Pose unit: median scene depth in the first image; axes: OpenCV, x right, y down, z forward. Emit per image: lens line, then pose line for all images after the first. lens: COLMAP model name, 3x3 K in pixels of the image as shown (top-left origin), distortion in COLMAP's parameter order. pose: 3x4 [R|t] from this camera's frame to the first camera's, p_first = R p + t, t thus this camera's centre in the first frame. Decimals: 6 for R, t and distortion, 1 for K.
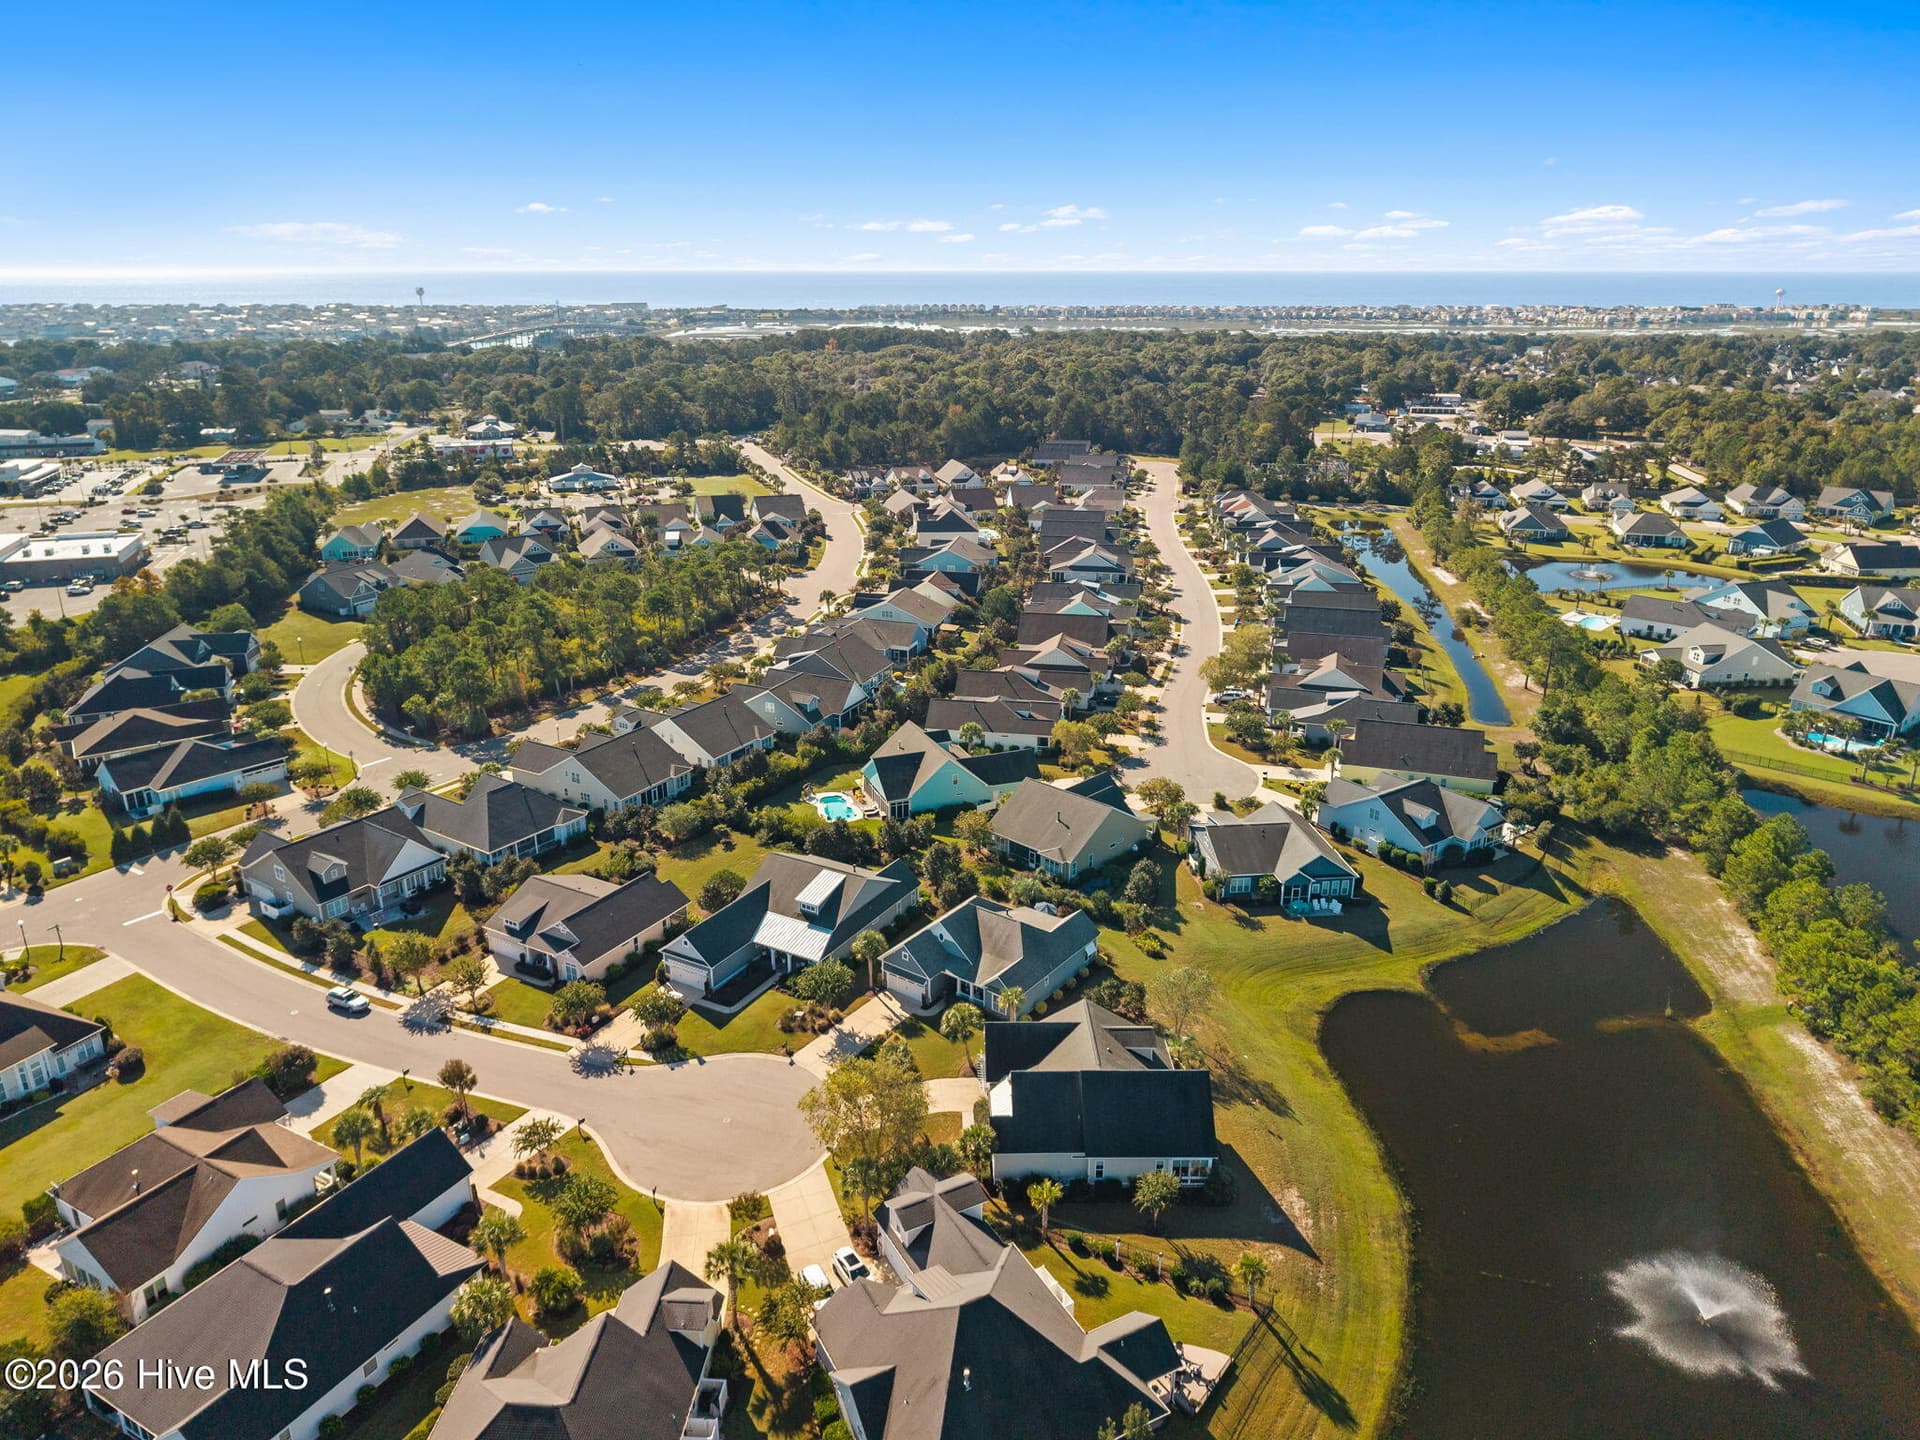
lens RADIAL K [[1312.7, 0, 960.0], [0, 1312.7, 720.0], [0, 0, 1]] dist [0.035122, -0.047100]
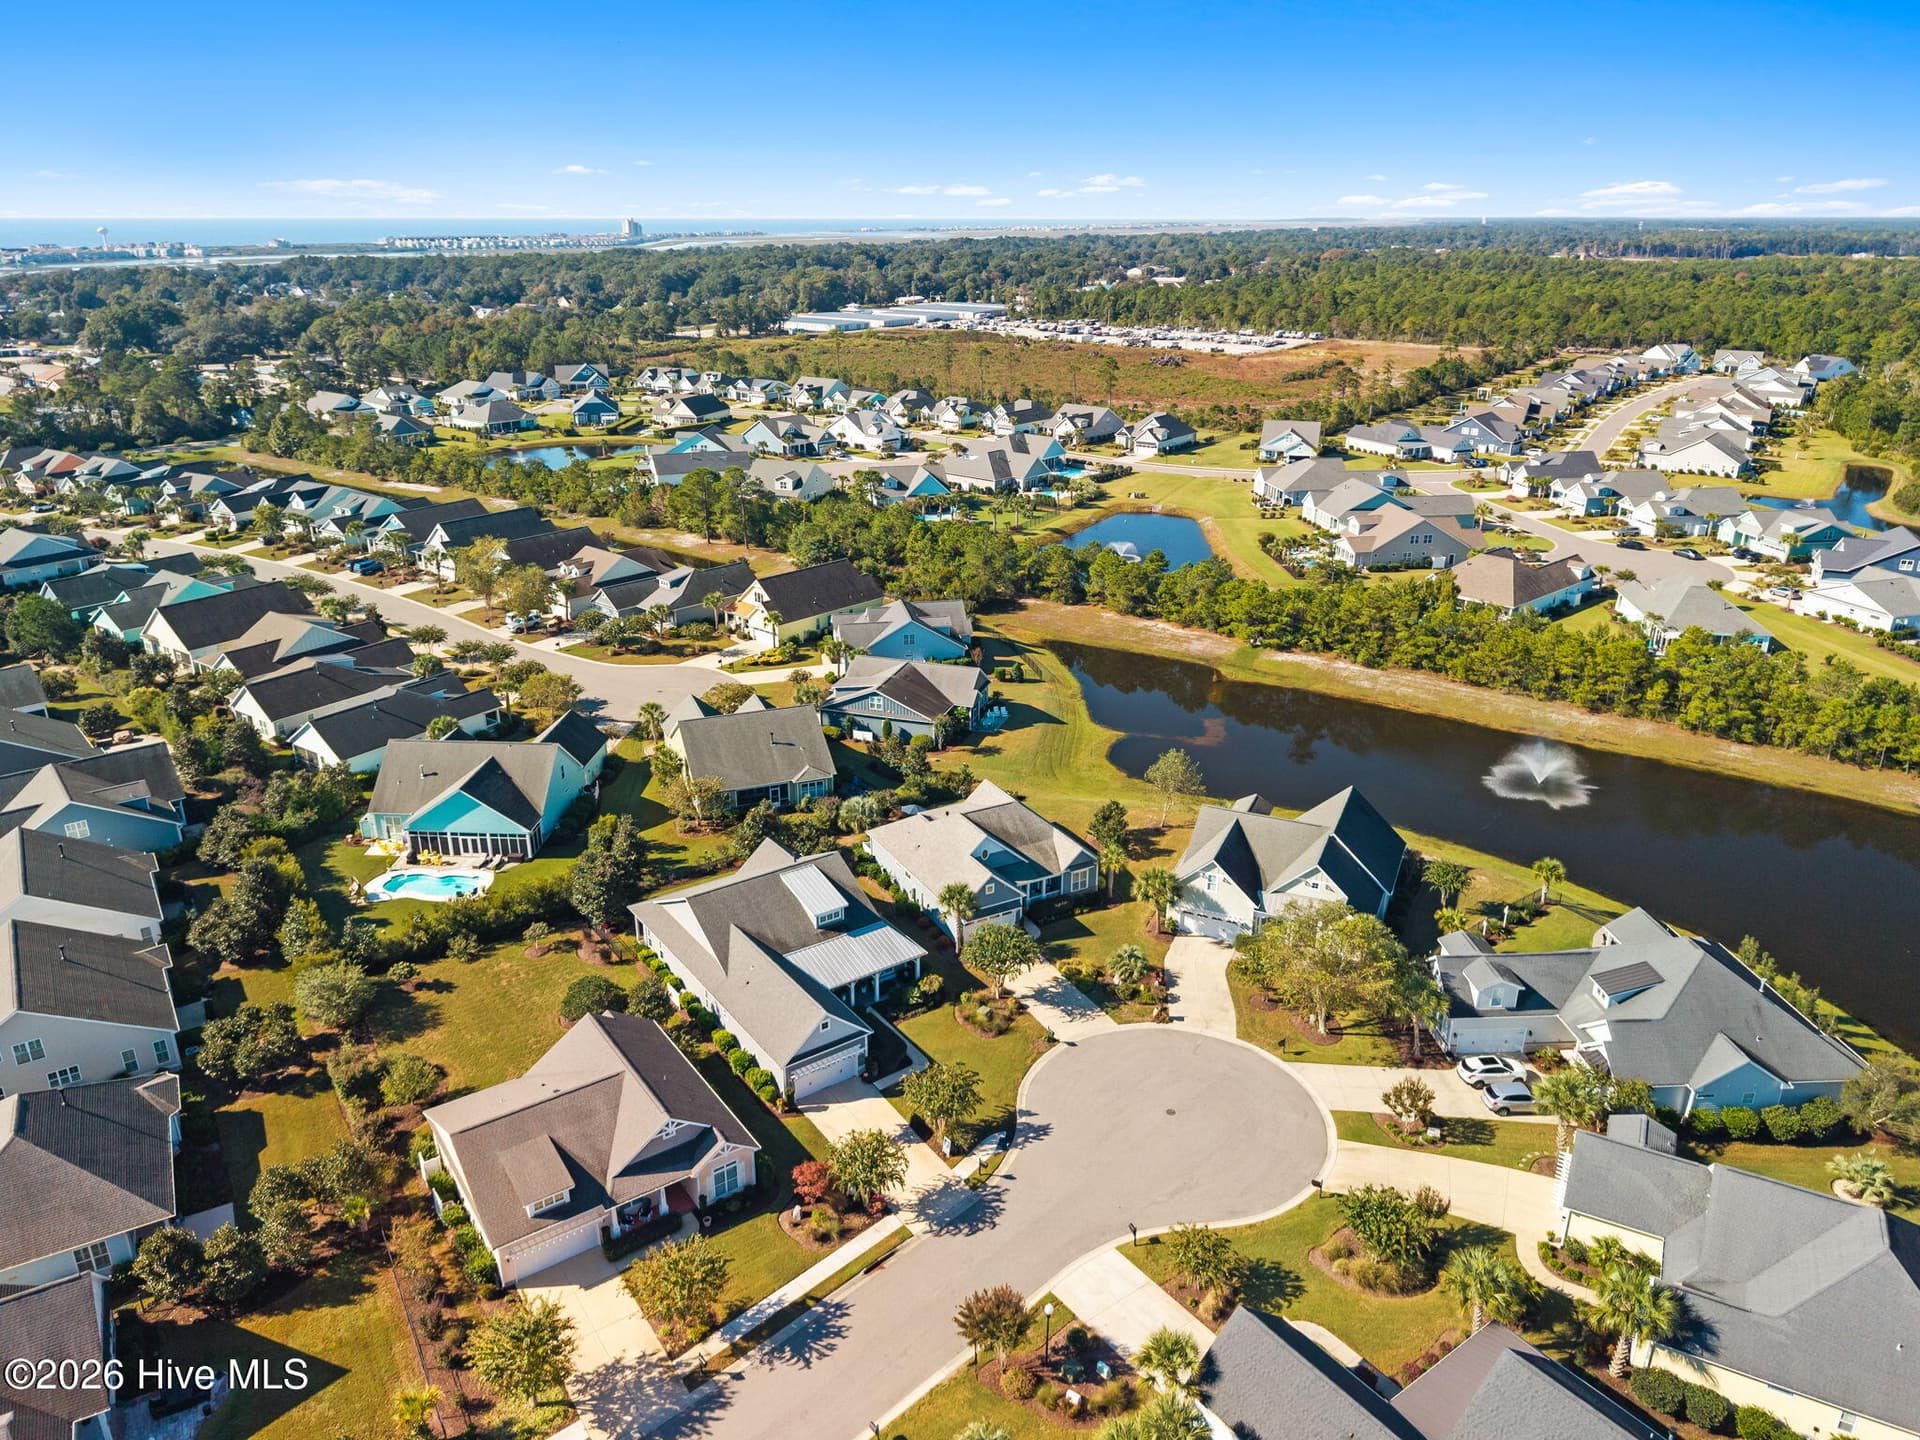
lens RADIAL K [[1327.0, 0, 960.0], [0, 1327.0, 720.0], [0, 0, 1]] dist [0.036631, -0.043514]
pose [[0.405476, -0.324029, 0.854748, -0.582325], [0.301217, 0.930202, 0.209742, -0.075058], [-0.863051, 0.172419, 0.474778, 0.504645]]
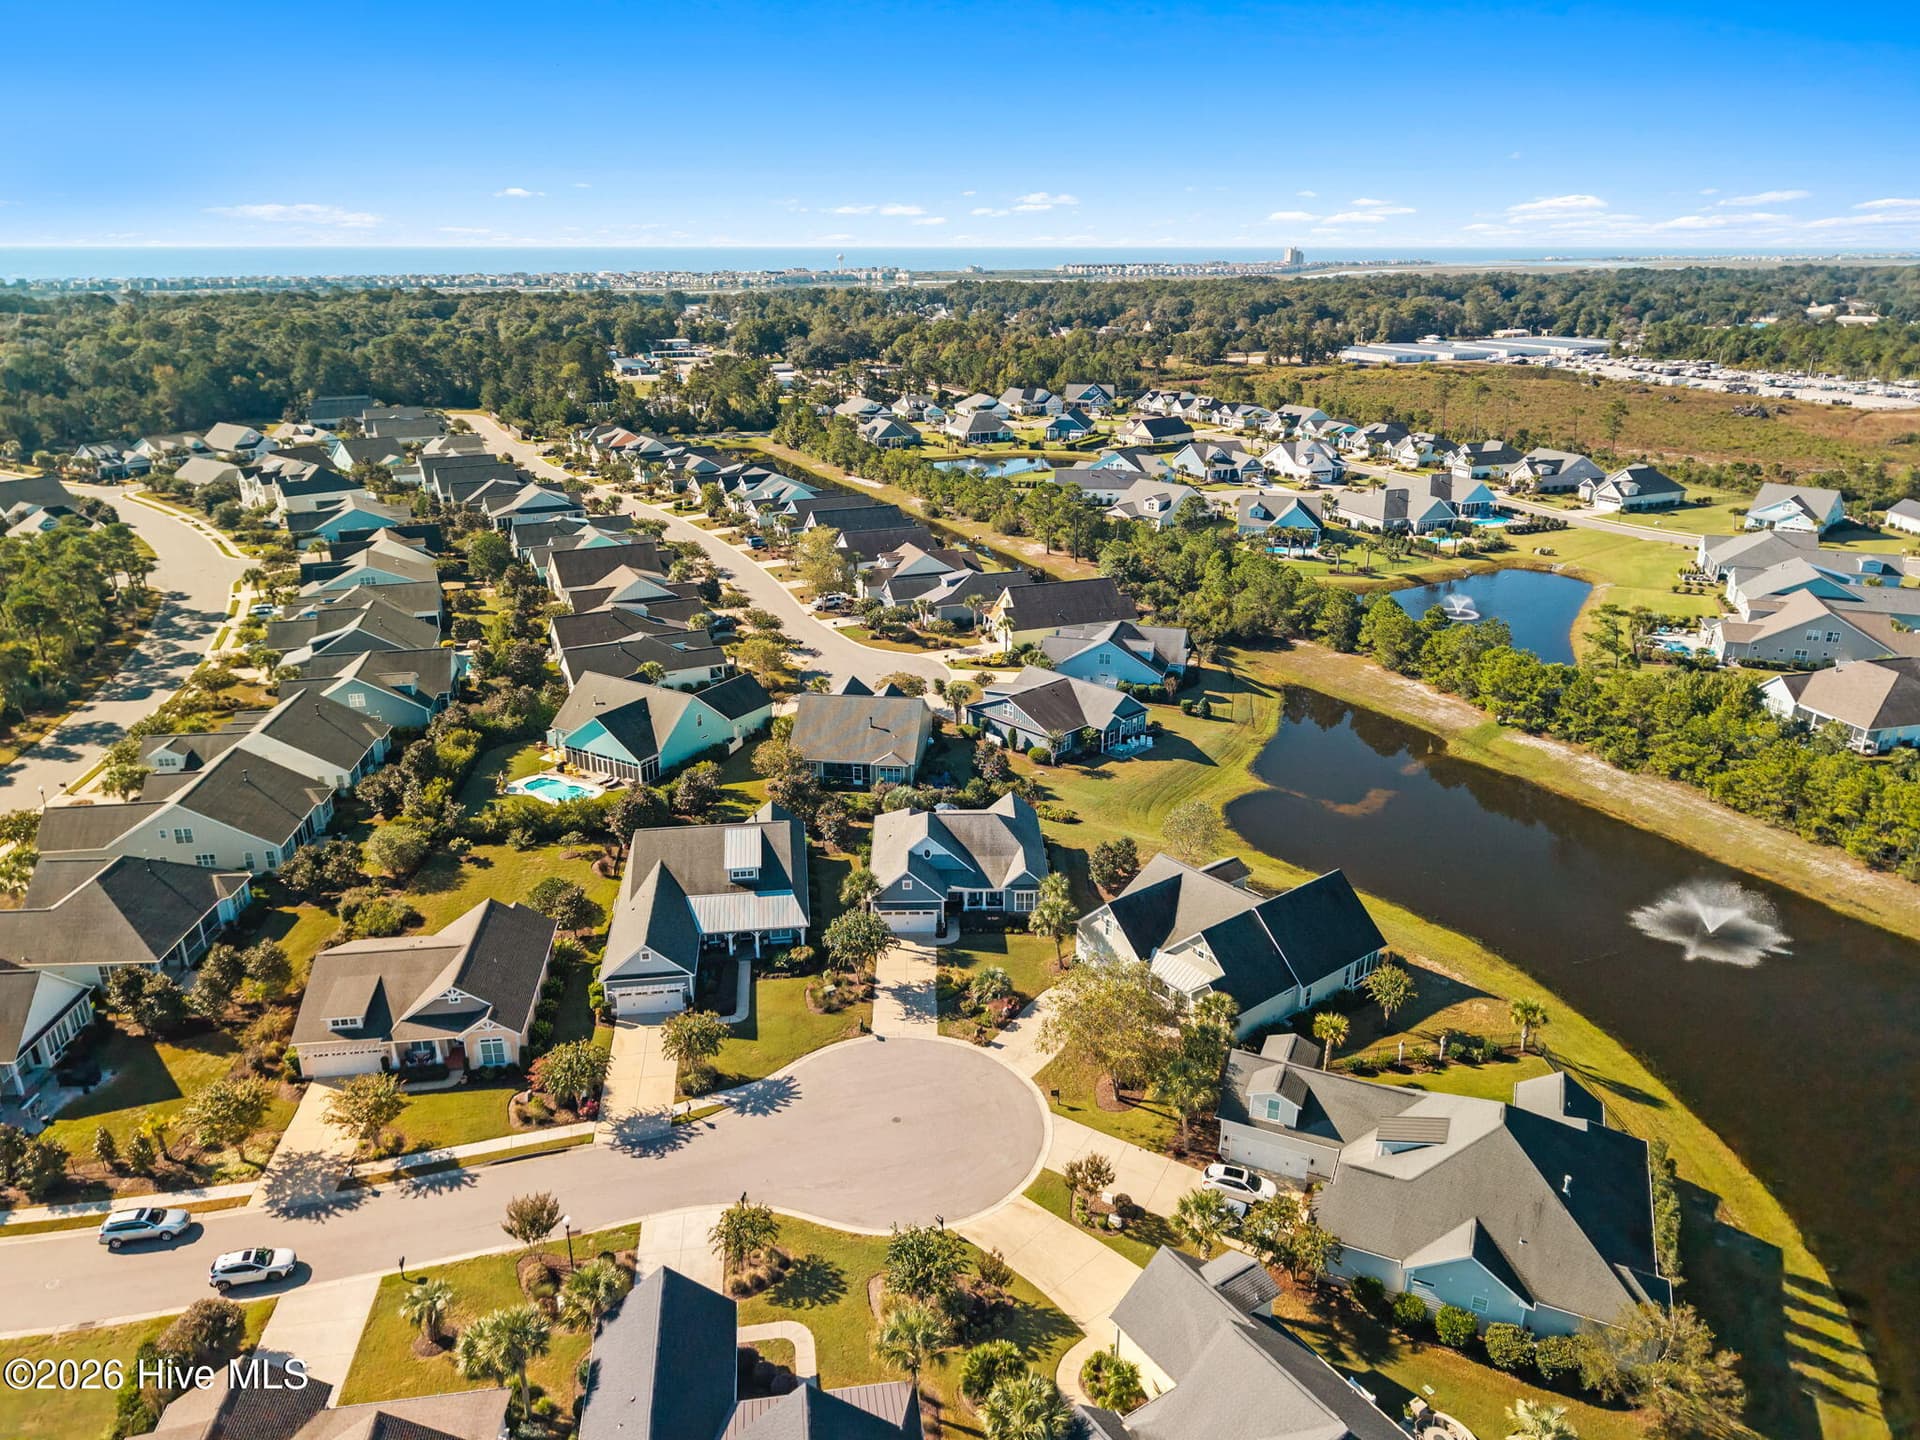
lens RADIAL K [[1312.7, 0, 960.0], [0, 1312.7, 720.0], [0, 0, 1]] dist [0.035122, -0.047100]
pose [[0.785403, -0.210025, 0.582264, -0.394753], [0.203236, 0.976025, 0.077915, 0.015842], [-0.584668, 0.057143, 0.809258, 0.244817]]
